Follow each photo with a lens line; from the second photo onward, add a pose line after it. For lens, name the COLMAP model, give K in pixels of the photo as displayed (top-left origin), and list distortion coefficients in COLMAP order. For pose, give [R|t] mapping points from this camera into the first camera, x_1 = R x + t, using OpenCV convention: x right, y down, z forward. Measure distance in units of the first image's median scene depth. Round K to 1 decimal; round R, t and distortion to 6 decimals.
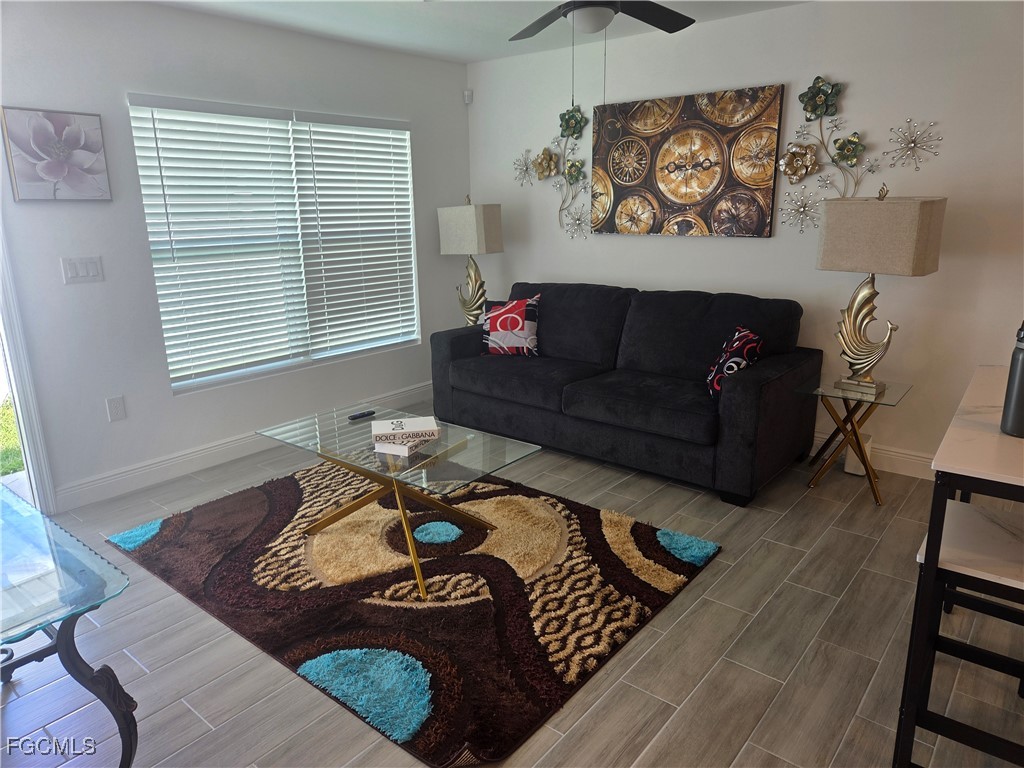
lens RADIAL K [[680.1, 0, 514.7], [0, 680.1, 379.6], [0, 0, 1]] dist [0.044671, -0.032213]
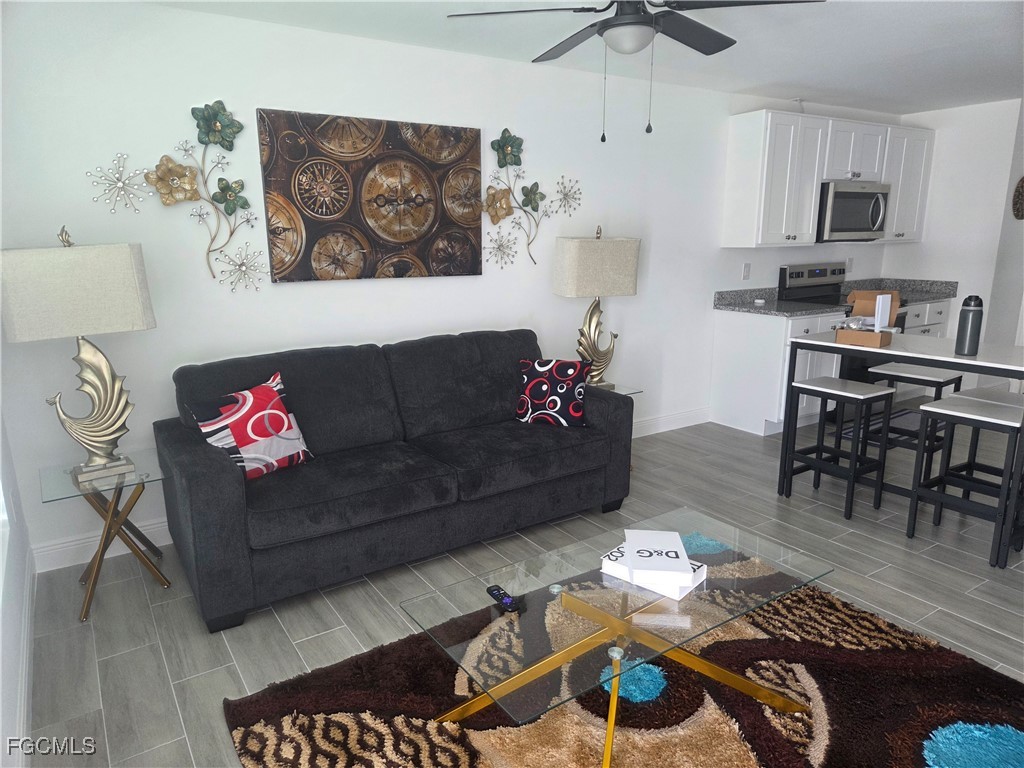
lens RADIAL K [[680.1, 0, 499.7], [0, 680.1, 397.0], [0, 0, 1]] dist [0.037233, -0.001896]
pose [[0.298151, -0.210714, 0.930970, -0.584411], [0.246804, 0.959181, 0.138058, -0.155137], [-0.922059, 0.188605, 0.337986, 0.618953]]
